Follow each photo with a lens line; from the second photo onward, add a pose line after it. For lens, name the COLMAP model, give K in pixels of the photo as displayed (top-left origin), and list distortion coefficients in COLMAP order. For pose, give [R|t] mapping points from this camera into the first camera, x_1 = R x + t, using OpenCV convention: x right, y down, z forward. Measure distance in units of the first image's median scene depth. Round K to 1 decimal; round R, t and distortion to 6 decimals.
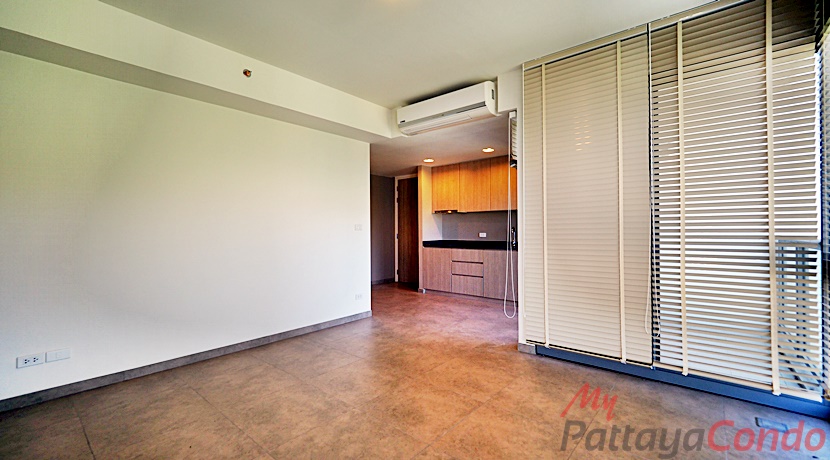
lens RADIAL K [[348.2, 0, 410.6], [0, 348.2, 230.5], [0, 0, 1]] dist [0.011806, -0.000050]
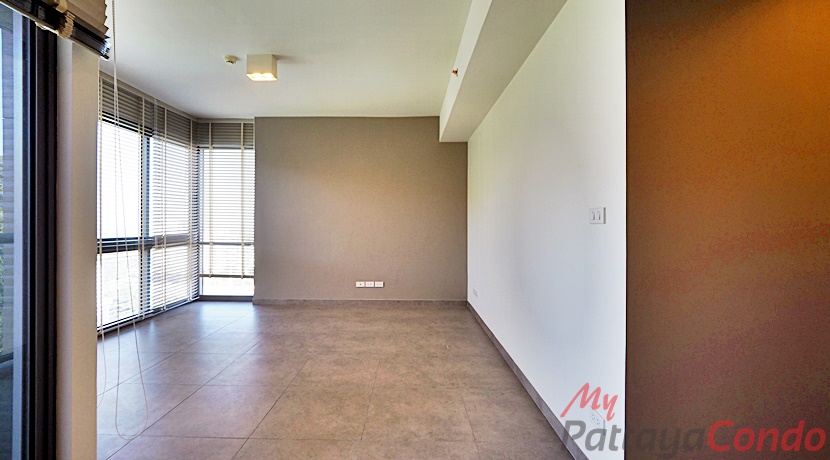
lens RADIAL K [[348.2, 0, 412.8], [0, 348.2, 227.0], [0, 0, 1]] dist [0.011806, -0.000050]
pose [[-0.764690, 0.002662, -0.644393, 0.204145], [-0.000199, 0.999990, 0.004367, 0.001286], [0.644398, 0.003468, -0.764682, 1.117065]]
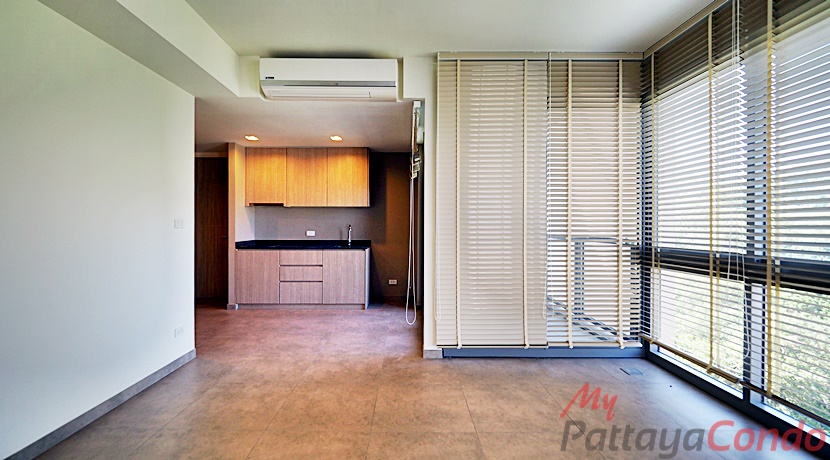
lens RADIAL K [[348.2, 0, 408.1], [0, 348.2, 227.9], [0, 0, 1]] dist [0.011806, -0.000050]
pose [[0.763084, 0.003348, 0.646291, -0.237155], [-0.004757, 0.999989, 0.000436, -0.003640], [-0.646282, -0.003407, 0.763091, 0.229817]]
